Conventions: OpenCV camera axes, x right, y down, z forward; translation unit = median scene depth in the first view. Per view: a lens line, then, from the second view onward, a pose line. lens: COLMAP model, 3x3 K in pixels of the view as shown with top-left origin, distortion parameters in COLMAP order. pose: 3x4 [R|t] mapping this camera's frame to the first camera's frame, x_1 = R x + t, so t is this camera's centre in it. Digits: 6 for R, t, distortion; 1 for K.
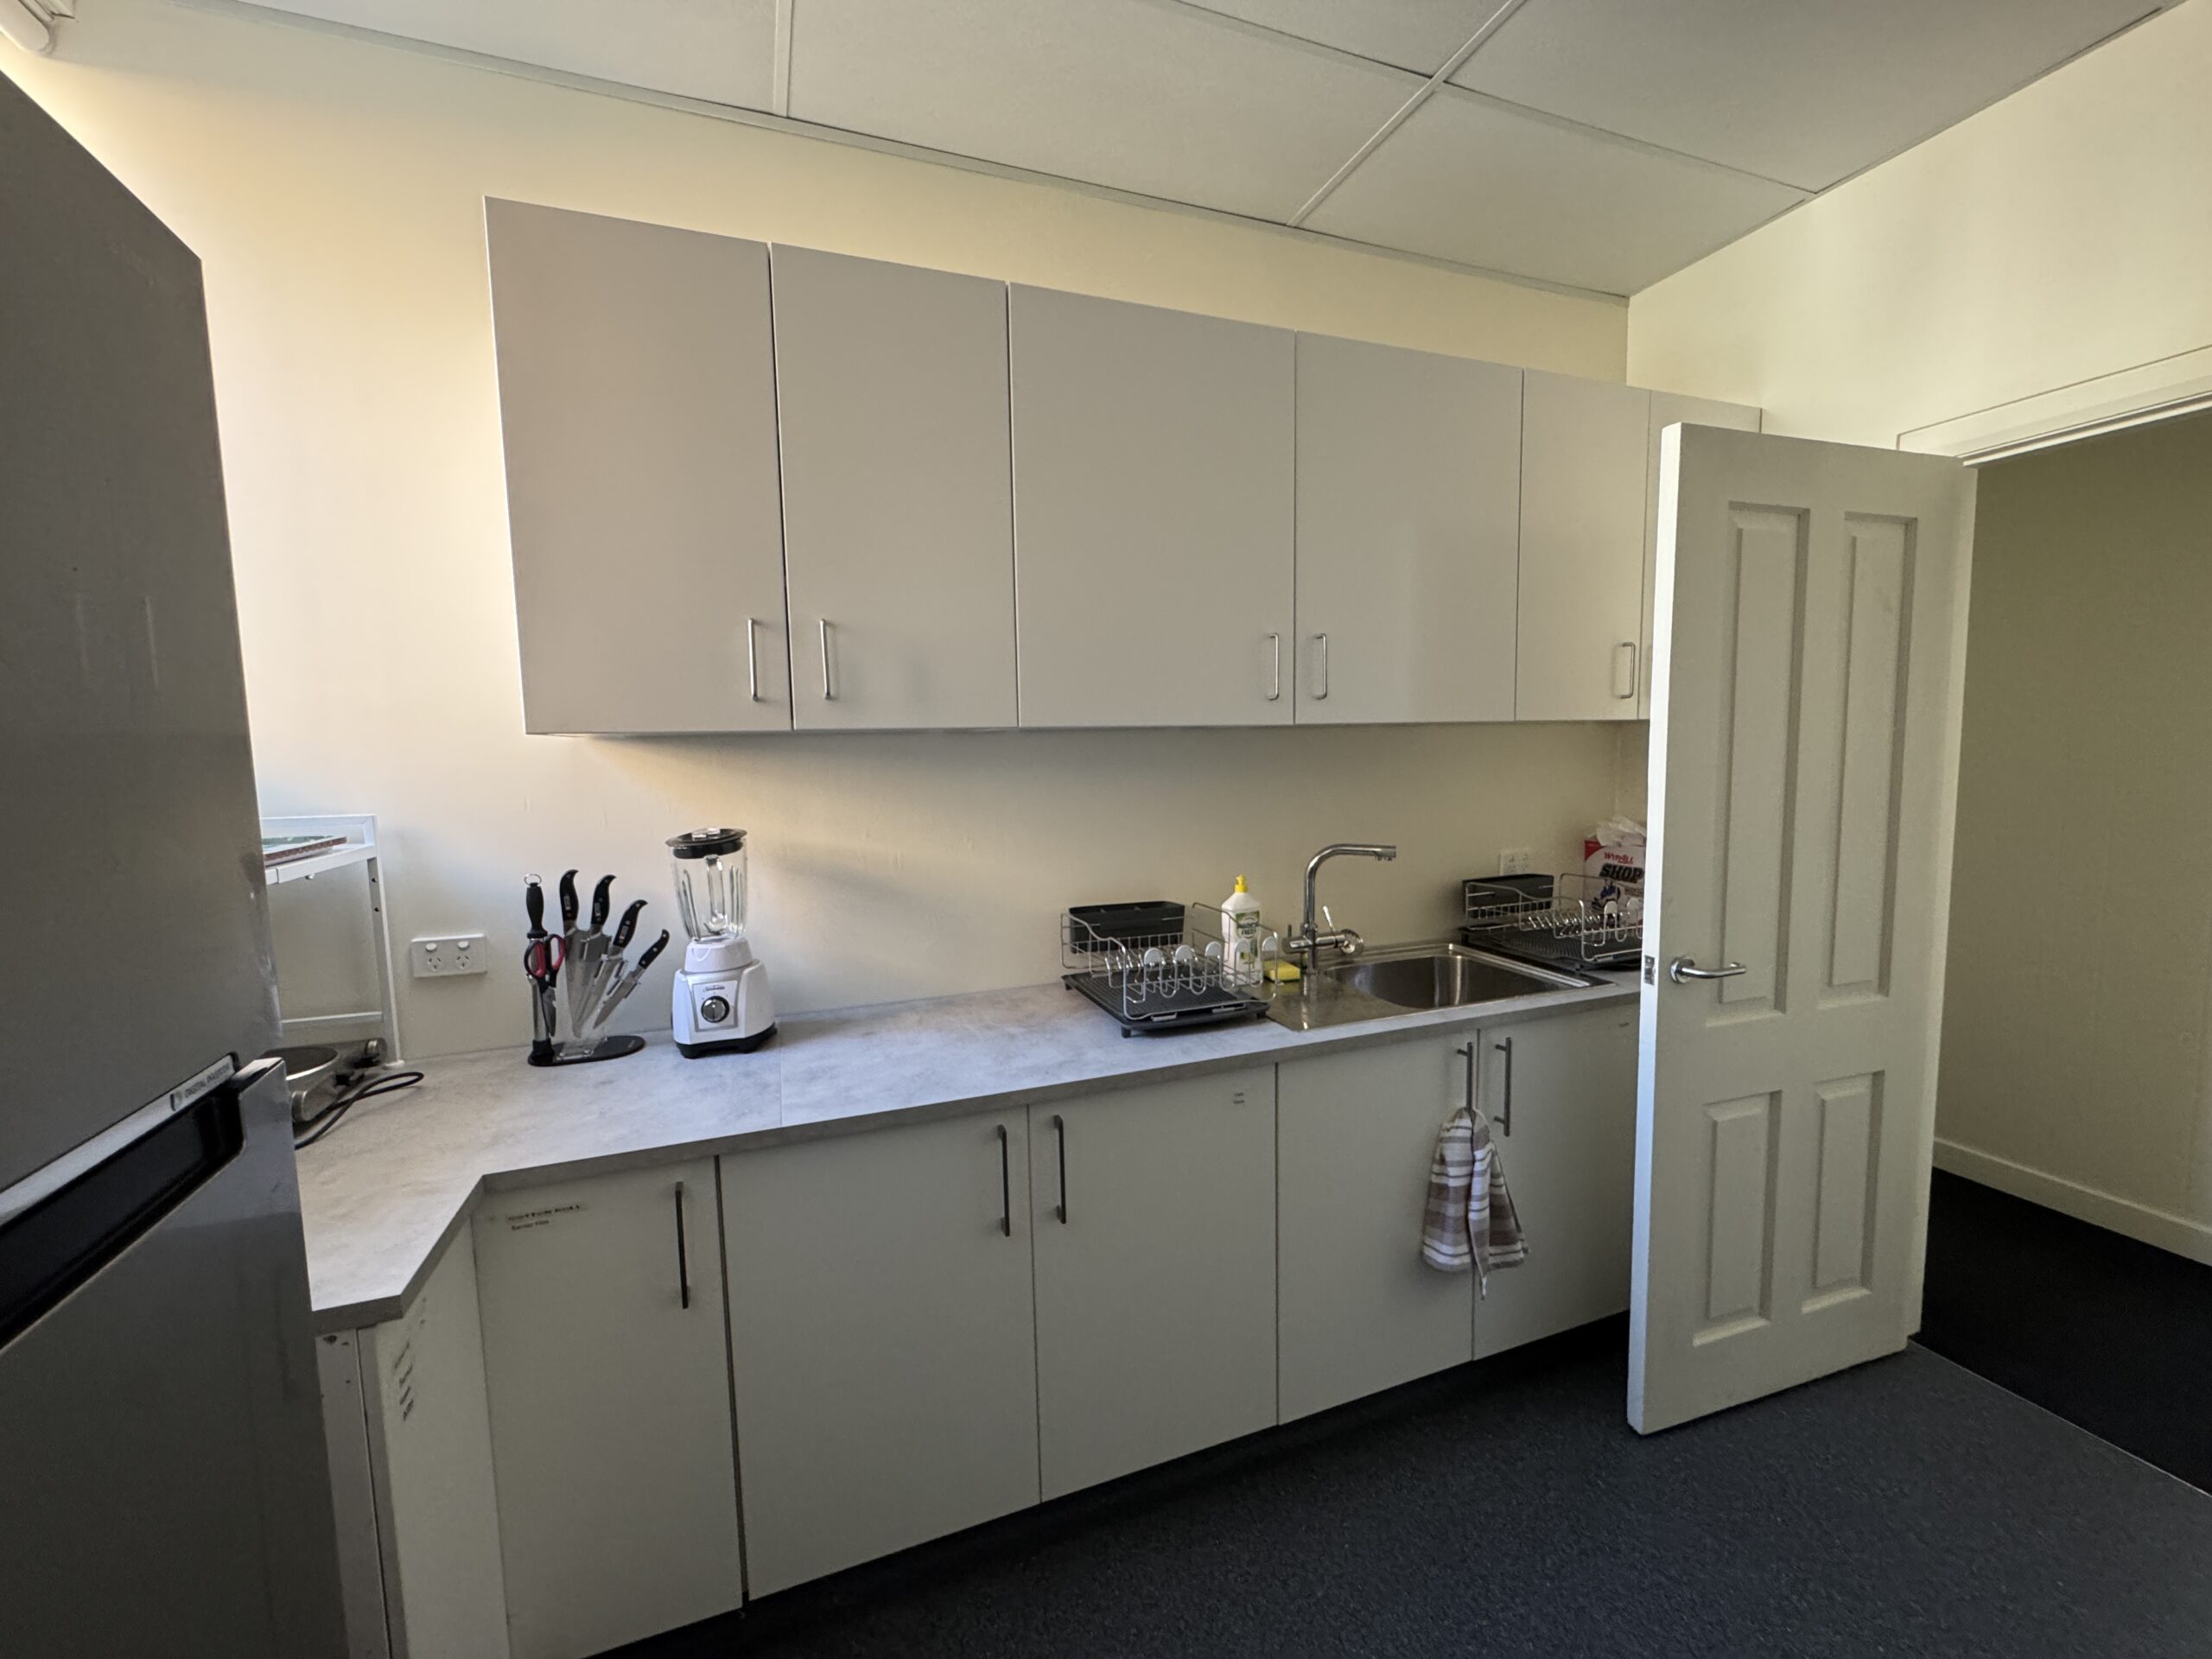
lens RADIAL K [[887.2, 0, 1102.1], [0, 887.2, 828.4], [0, 0, 1]] dist [-0.002852, -0.000085]
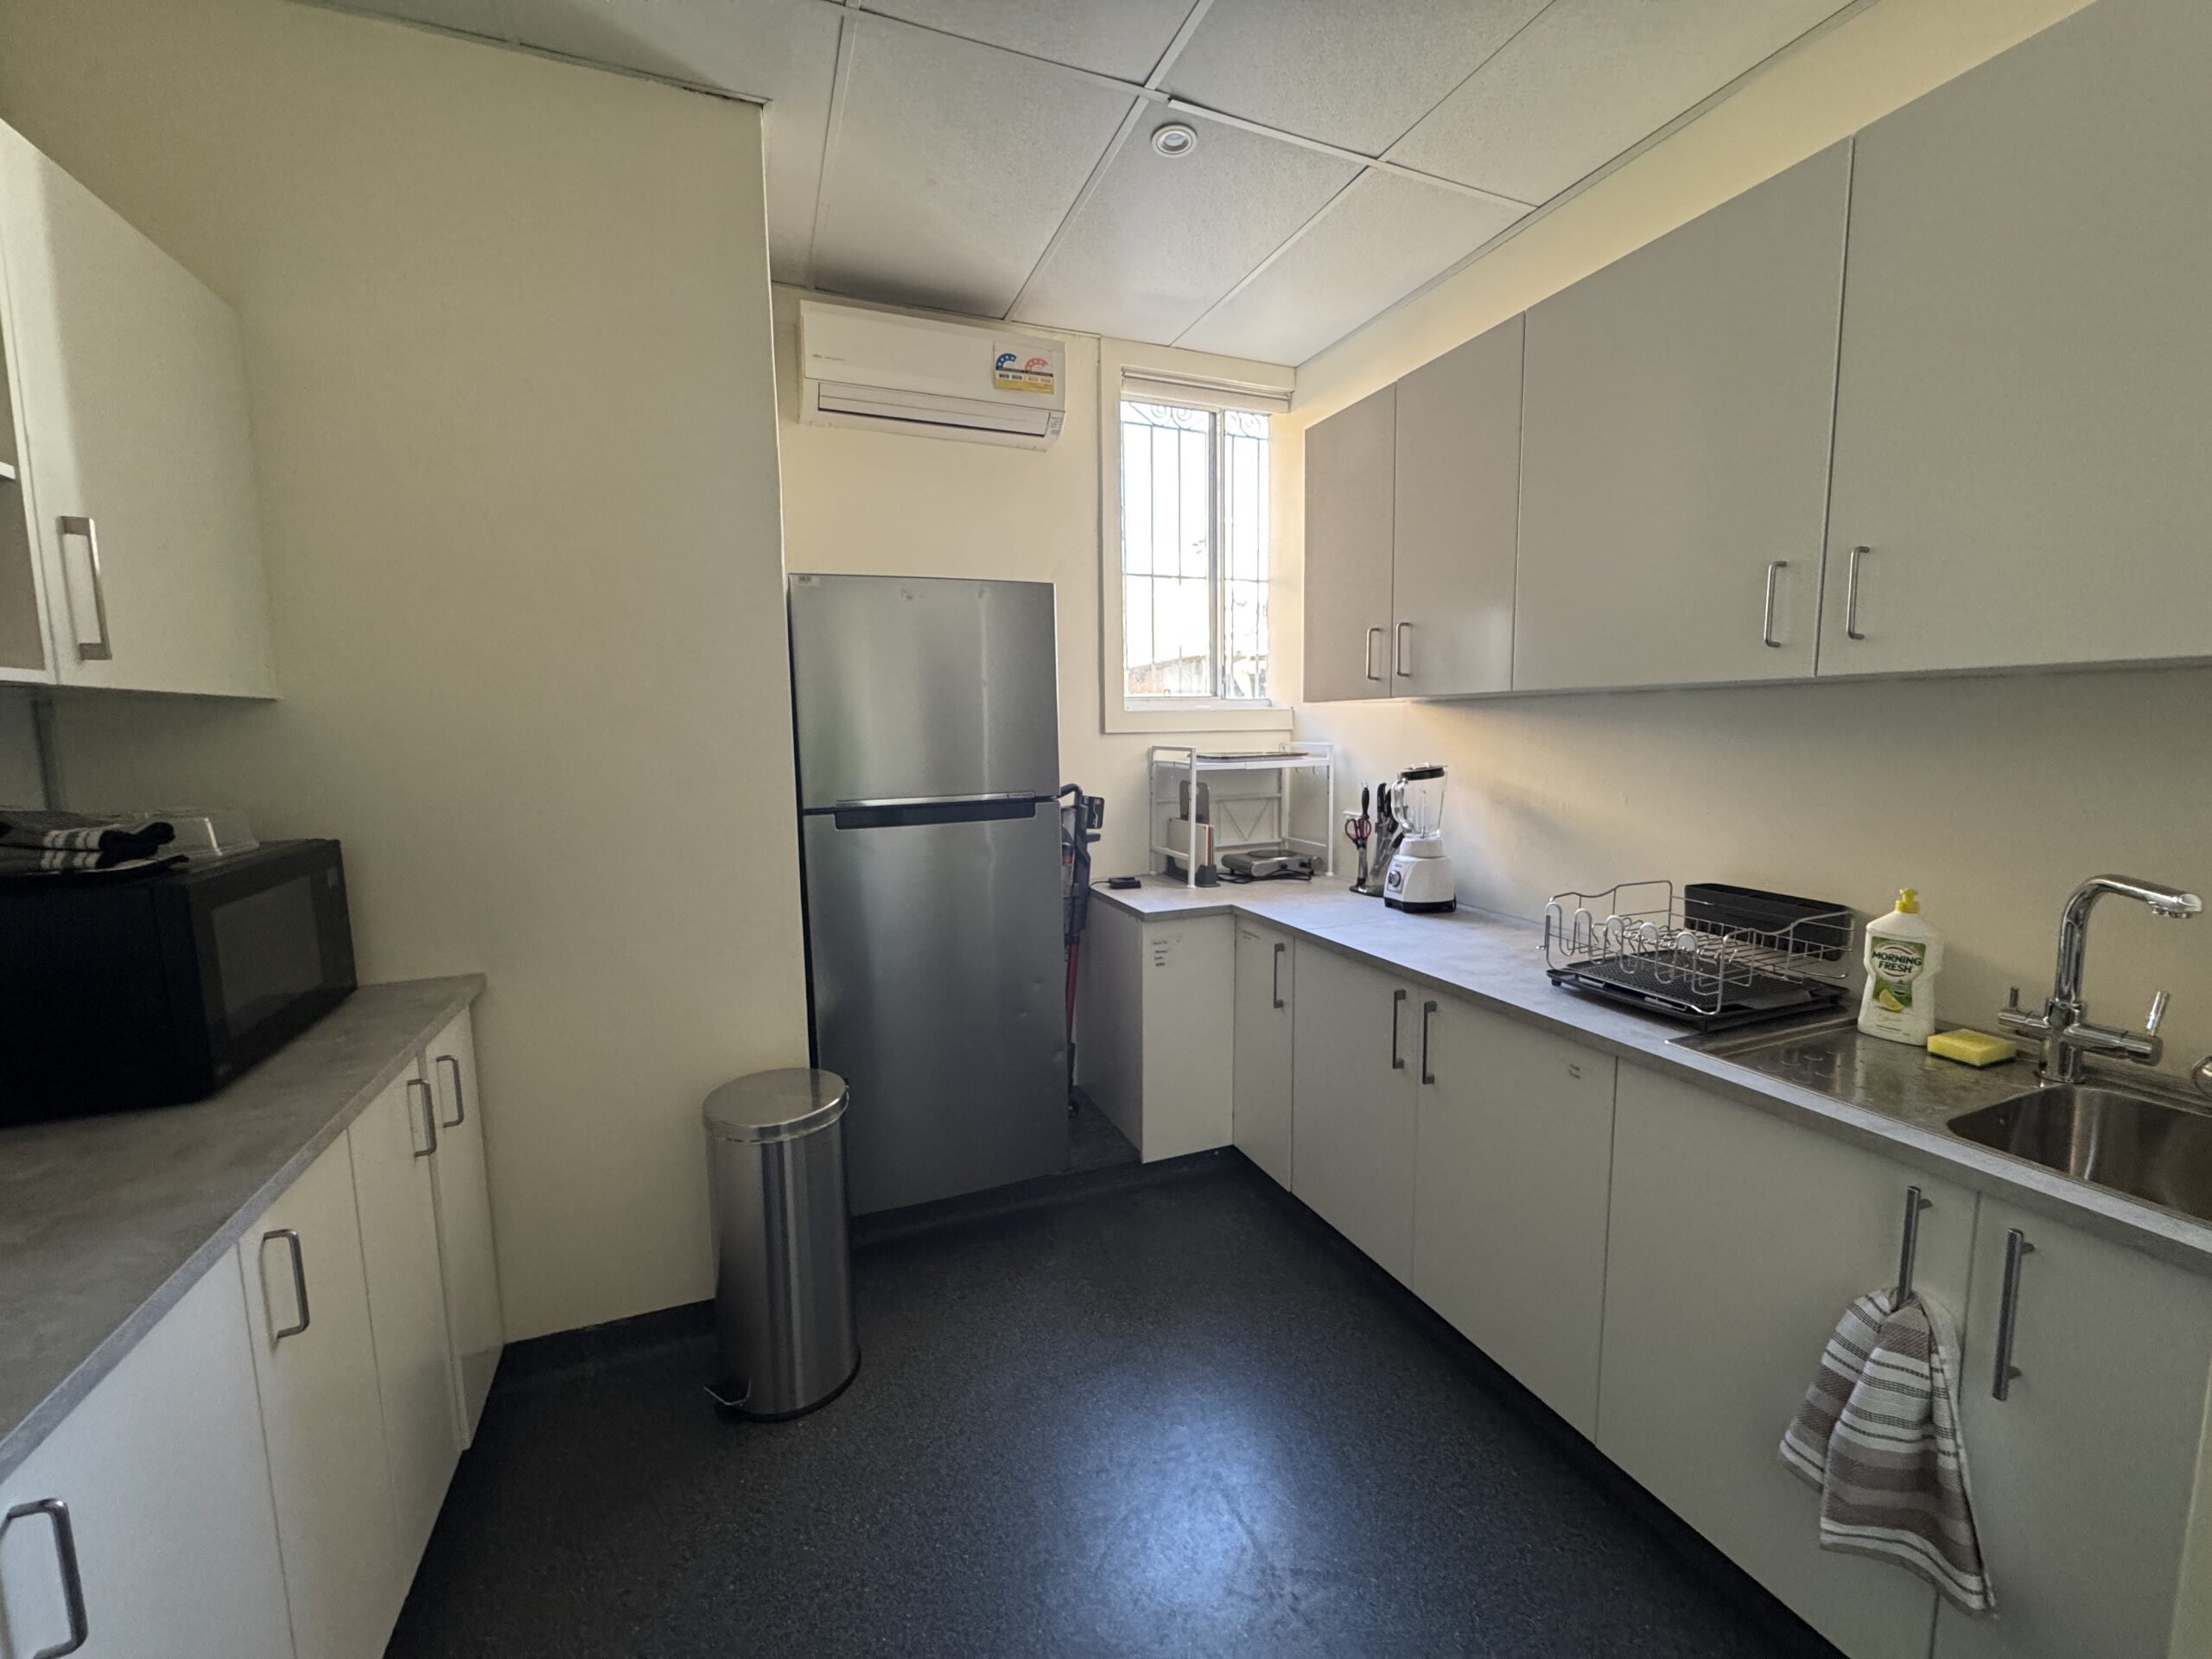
lens RADIAL K [[887.2, 0, 1110.0], [0, 887.2, 825.4], [0, 0, 1]] dist [-0.002852, -0.000085]
pose [[0.031455, 0.131045, -0.990877, 0.990724], [-0.080089, 0.988511, 0.128189, -0.042894], [0.996291, 0.075326, 0.041589, 0.400233]]
